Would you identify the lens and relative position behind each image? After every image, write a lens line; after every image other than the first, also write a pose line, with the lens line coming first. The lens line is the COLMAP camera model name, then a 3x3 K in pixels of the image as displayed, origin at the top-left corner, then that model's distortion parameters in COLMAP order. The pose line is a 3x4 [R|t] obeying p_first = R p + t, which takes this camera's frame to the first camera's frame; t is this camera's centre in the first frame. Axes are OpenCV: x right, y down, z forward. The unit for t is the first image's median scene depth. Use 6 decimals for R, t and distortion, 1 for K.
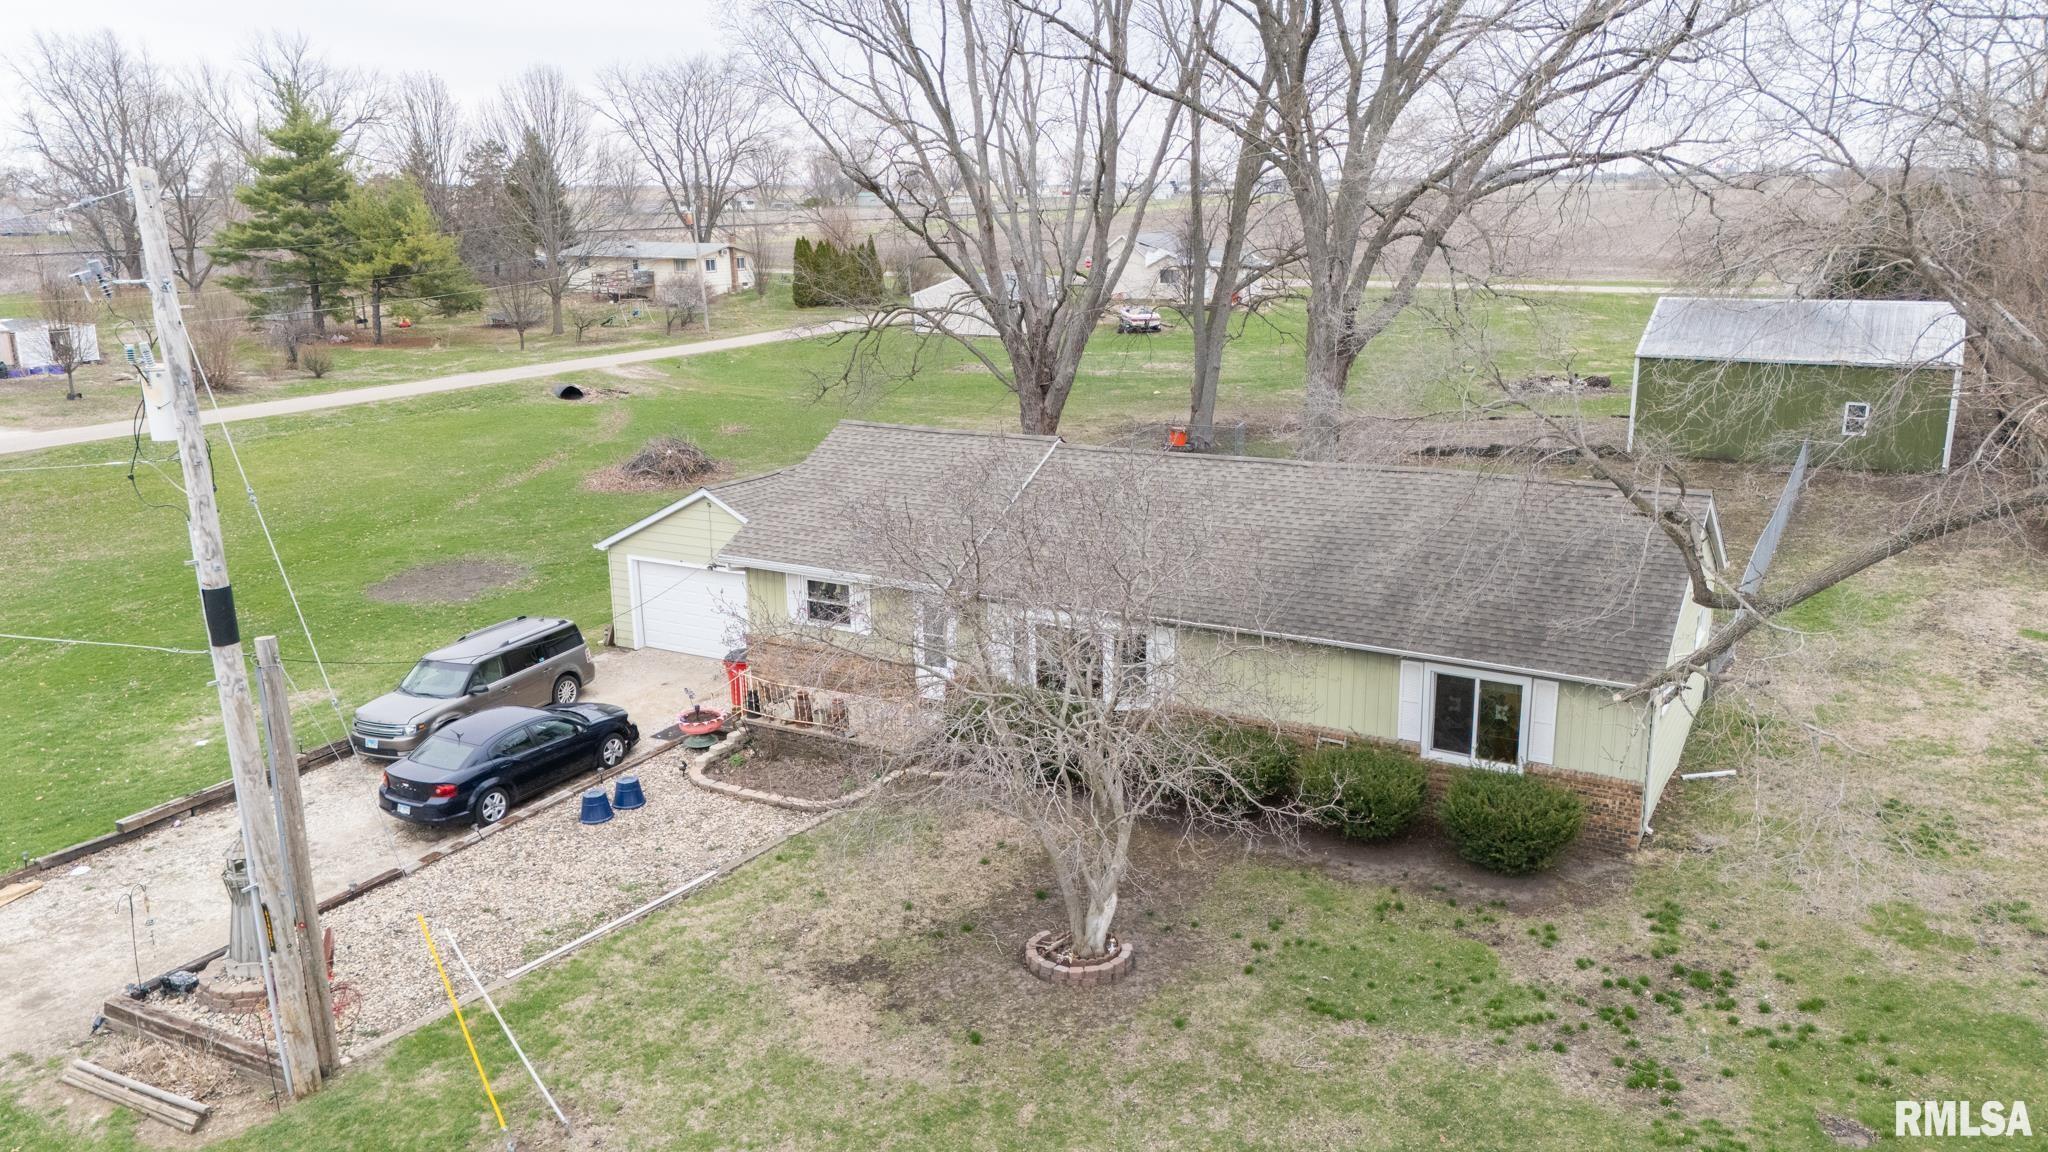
lens RADIAL K [[1494.5, 0, 1018.7], [0, 1494.5, 574.3], [0, 0, 1]] dist [0.068746, -0.057099]
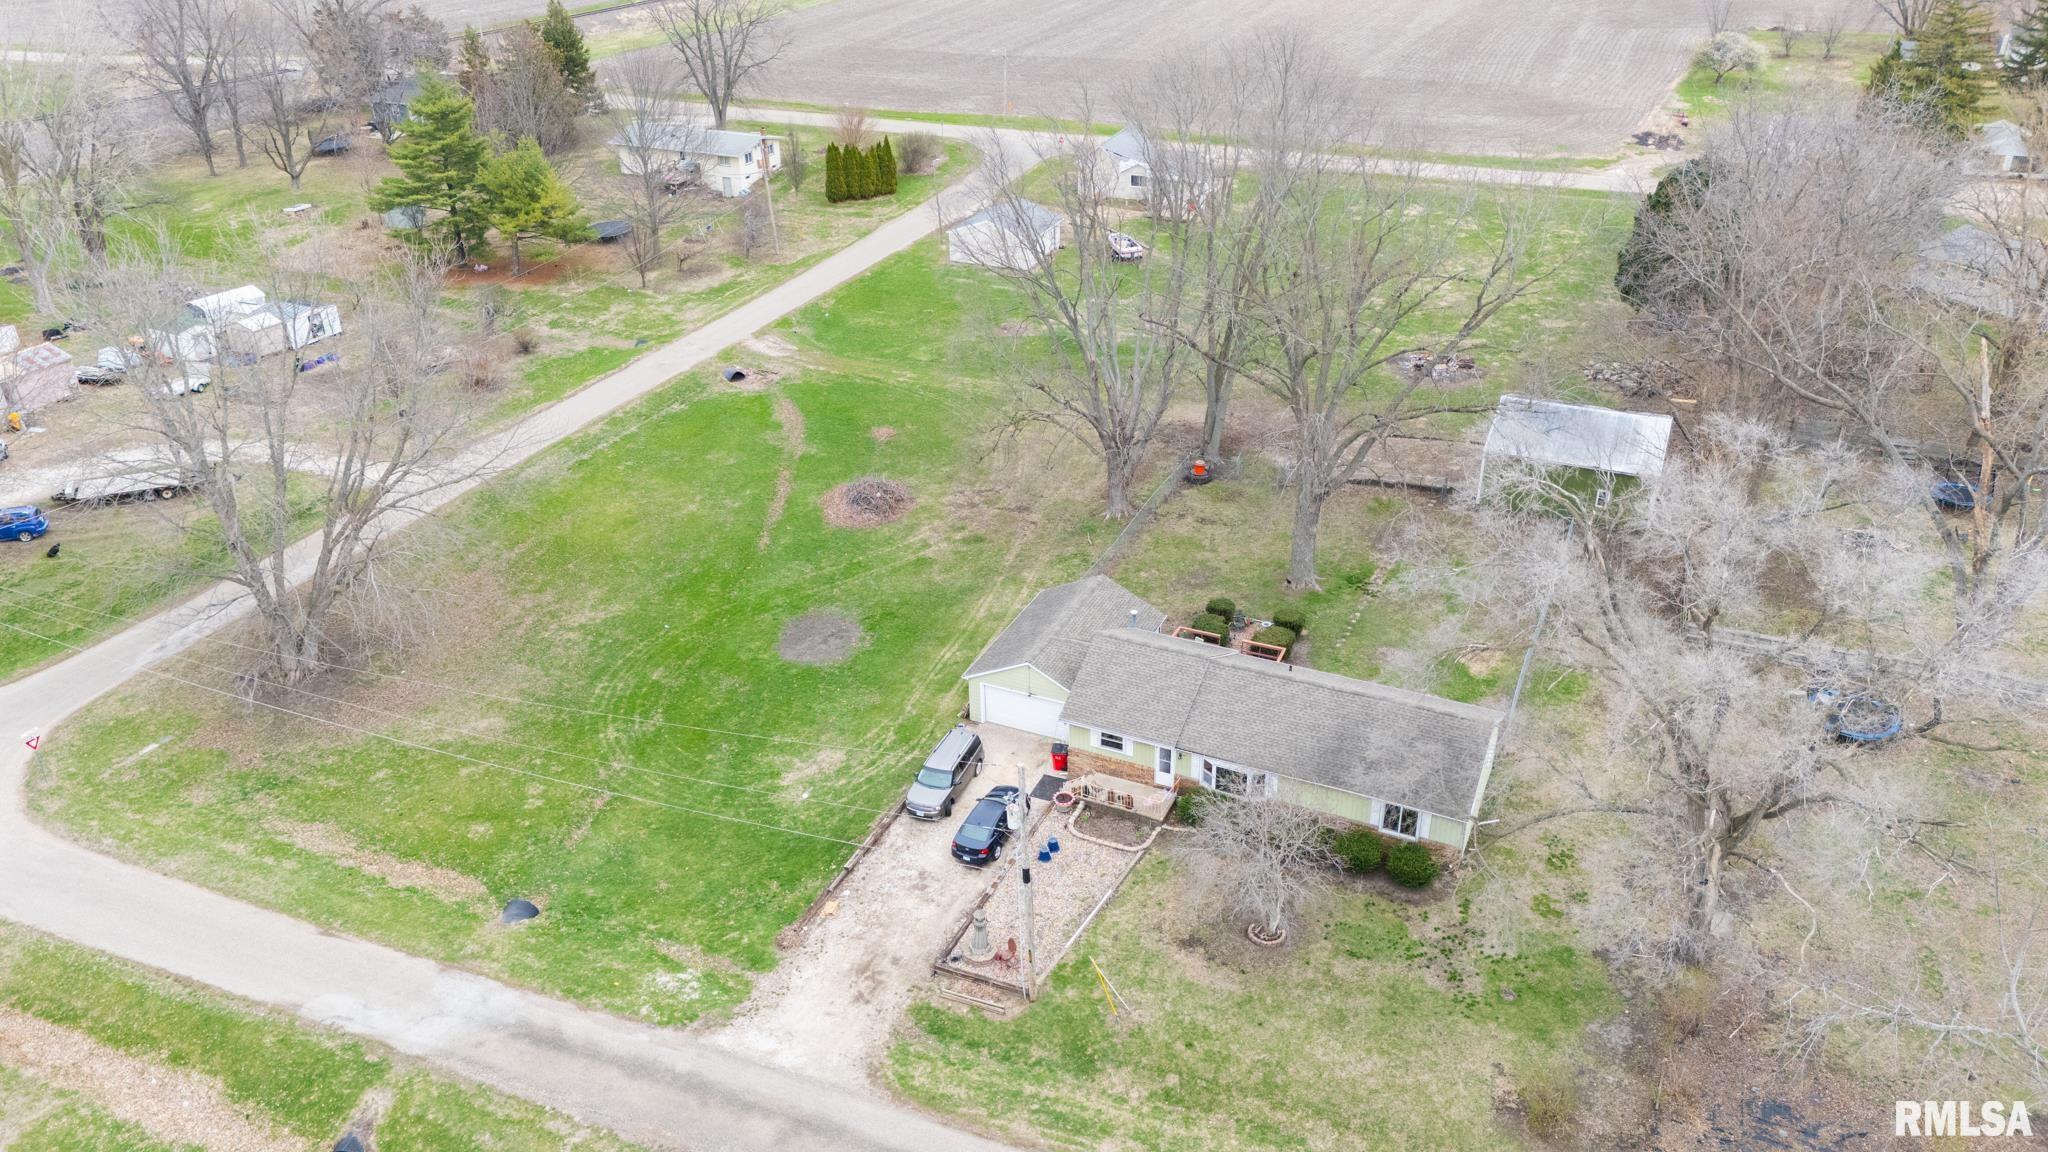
lens RADIAL K [[1427.0, 0, 1024.0], [0, 1427.0, 576.0], [0, 0, 1]] dist [0.101126, -0.139836]
pose [[0.996980, -0.042447, 0.065029, -0.488920], [0.026444, 0.972918, 0.229635, -0.903666], [-0.073015, -0.227222, 0.971102, -1.275823]]
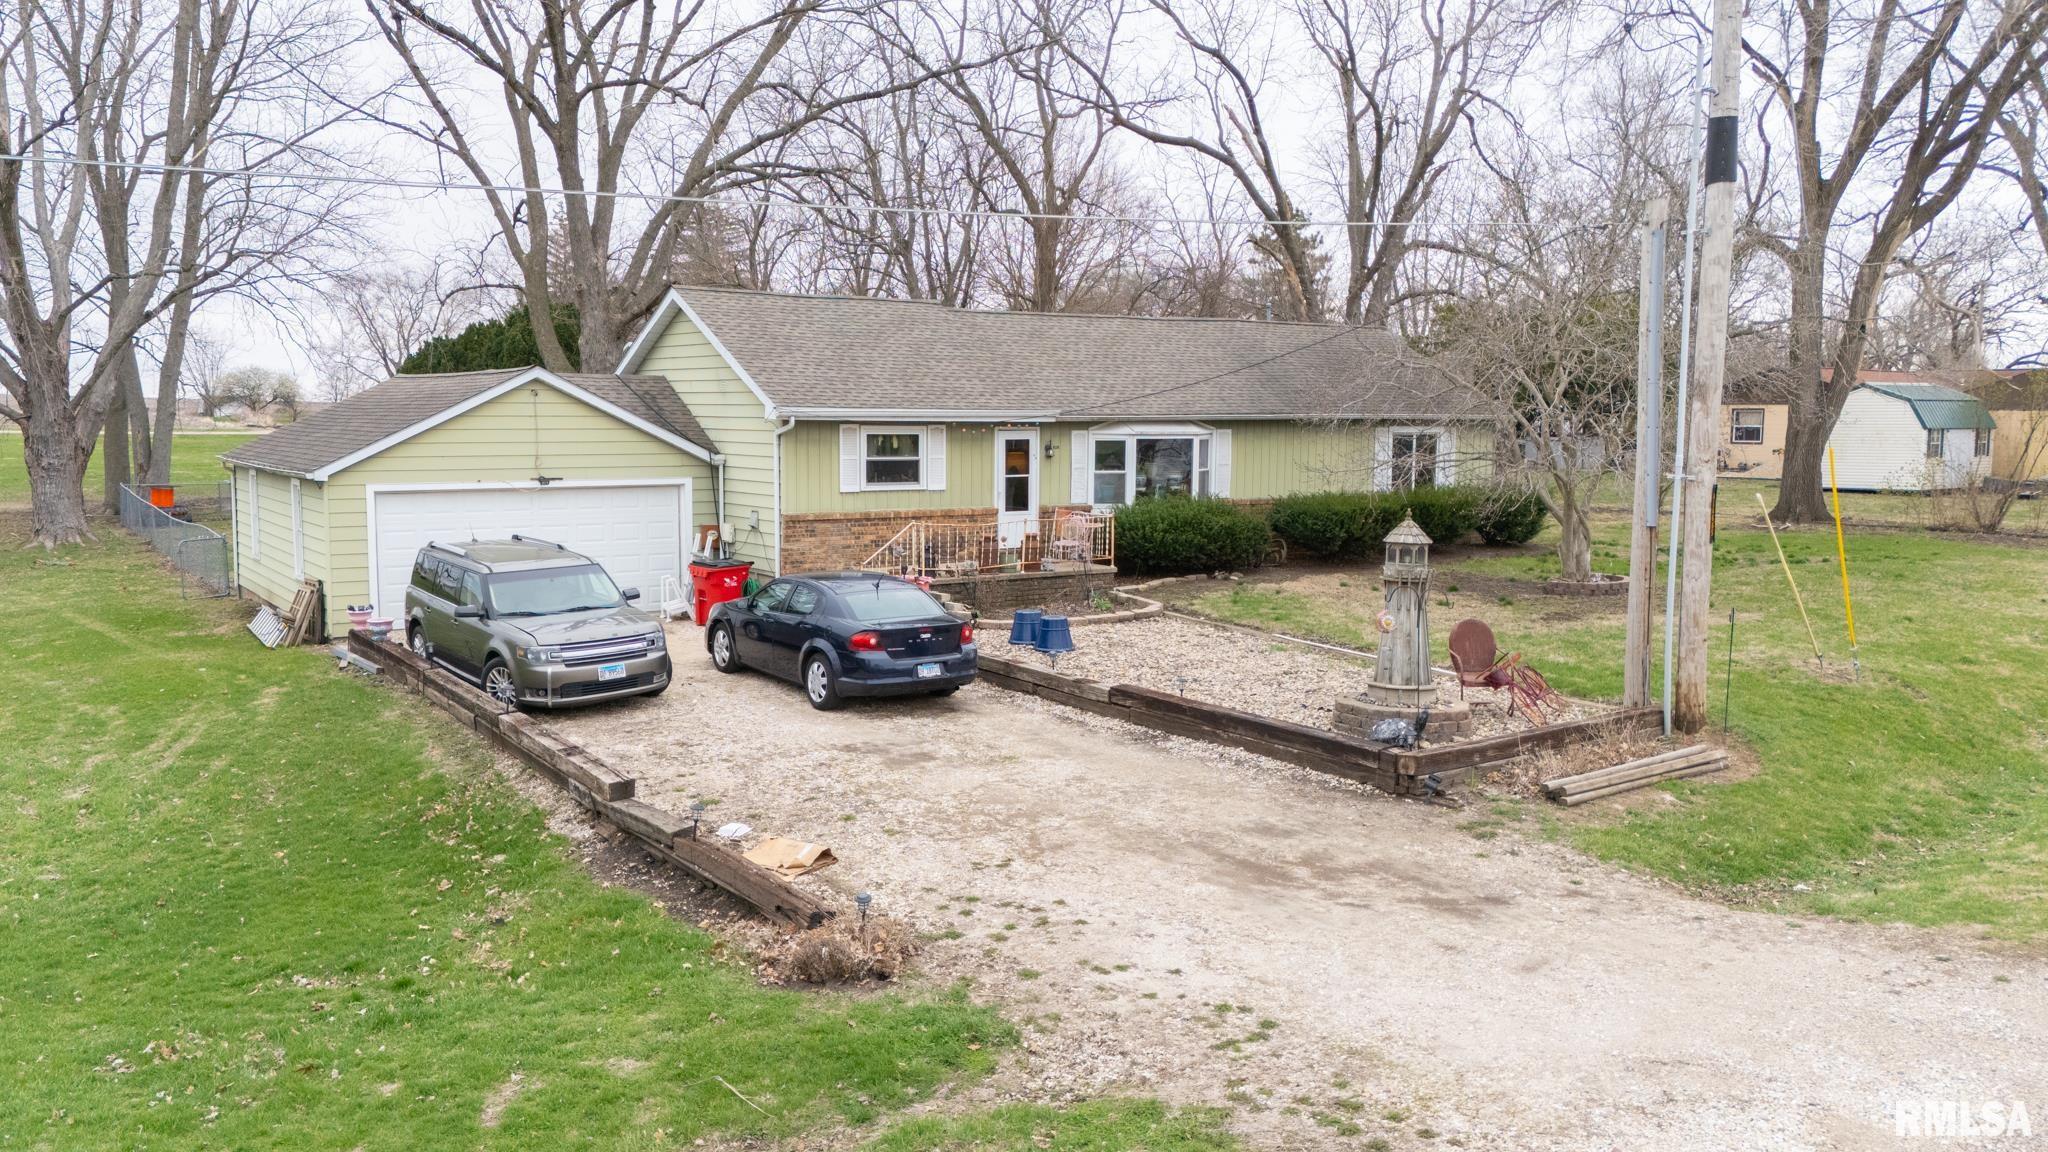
lens RADIAL K [[1489.3, 0, 1024.0], [0, 1489.3, 576.0], [0, 0, 1]] dist [0.045194, -0.000153]
pose [[0.436274, -0.070786, 0.897026, -1.099003], [0.223042, 0.974297, -0.031594, 0.159530], [-0.871732, 0.213858, 0.440848, 0.714045]]
